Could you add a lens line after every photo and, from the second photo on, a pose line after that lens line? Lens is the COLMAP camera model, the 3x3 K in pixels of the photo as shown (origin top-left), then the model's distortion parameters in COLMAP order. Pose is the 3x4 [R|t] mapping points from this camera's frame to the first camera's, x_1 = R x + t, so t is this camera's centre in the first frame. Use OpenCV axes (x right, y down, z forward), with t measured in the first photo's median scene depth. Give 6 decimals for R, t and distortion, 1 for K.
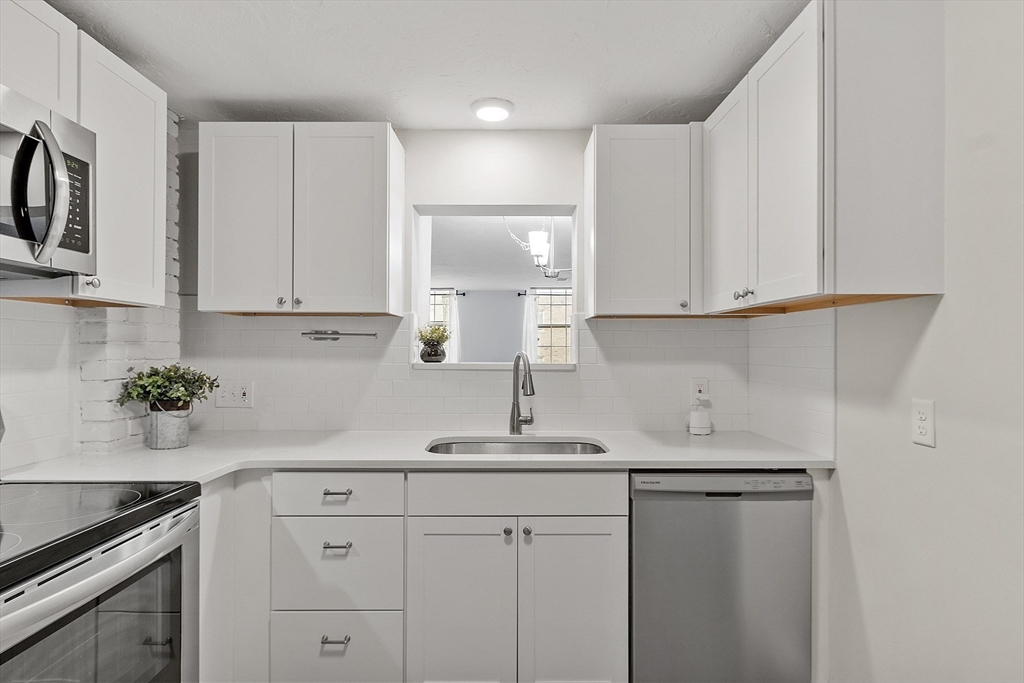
lens RADIAL K [[525.9, 0, 509.2], [0, 525.9, 346.4], [0, 0, 1]] dist [-0.012572, 0.003219]
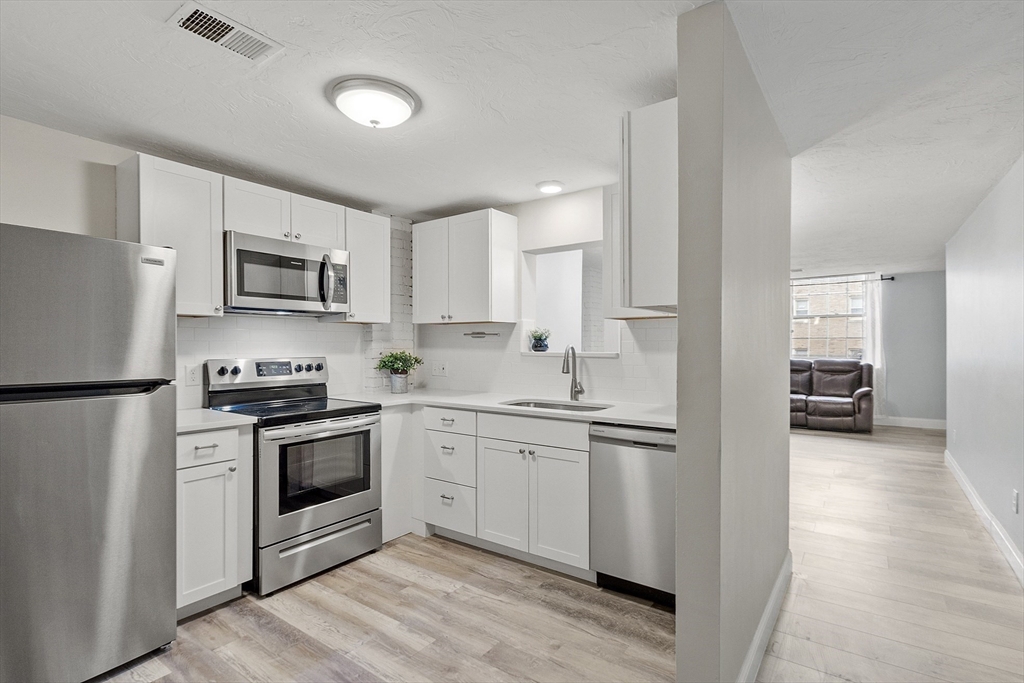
lens RADIAL K [[489.5, 0, 508.0], [0, 489.5, 347.2], [0, 0, 1]] dist [-0.049150, -0.002022]
pose [[0.805814, 0.000700, -0.592168, 0.810555], [0.008081, 0.999893, 0.012180, -0.000629], [0.592113, -0.014600, 0.805723, -0.257182]]
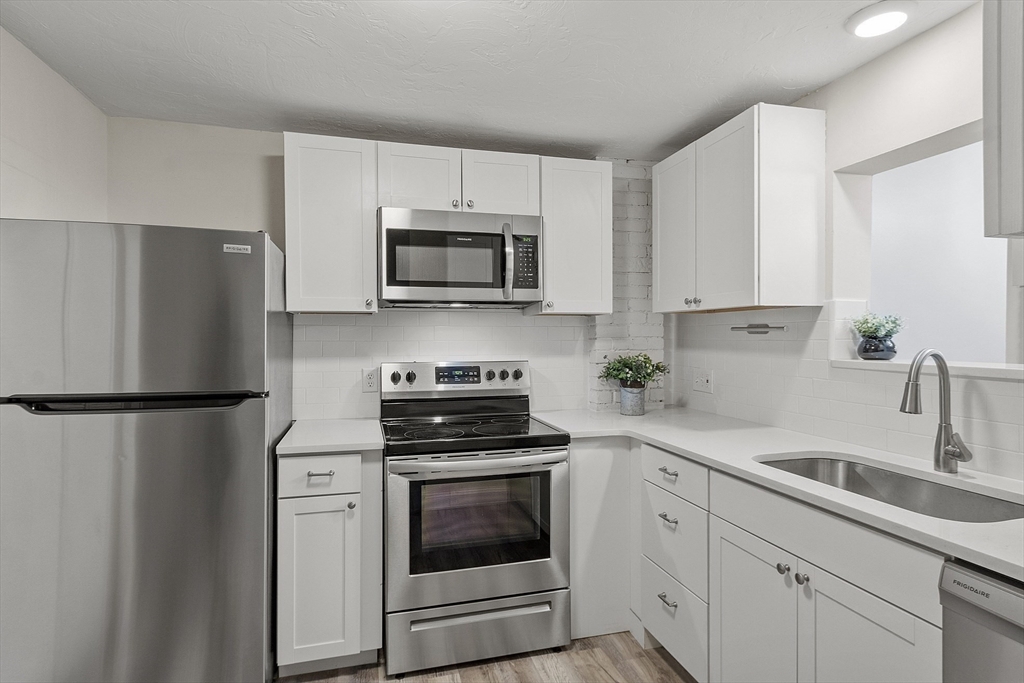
lens RADIAL K [[525.9, 0, 505.4], [0, 525.9, 340.5], [0, 0, 1]] dist [-0.012572, 0.003219]
pose [[0.249702, 0.003635, -0.968316, 0.622525], [0.013897, 0.999877, 0.007337, -0.016223], [0.968223, -0.015289, 0.249620, 0.347980]]
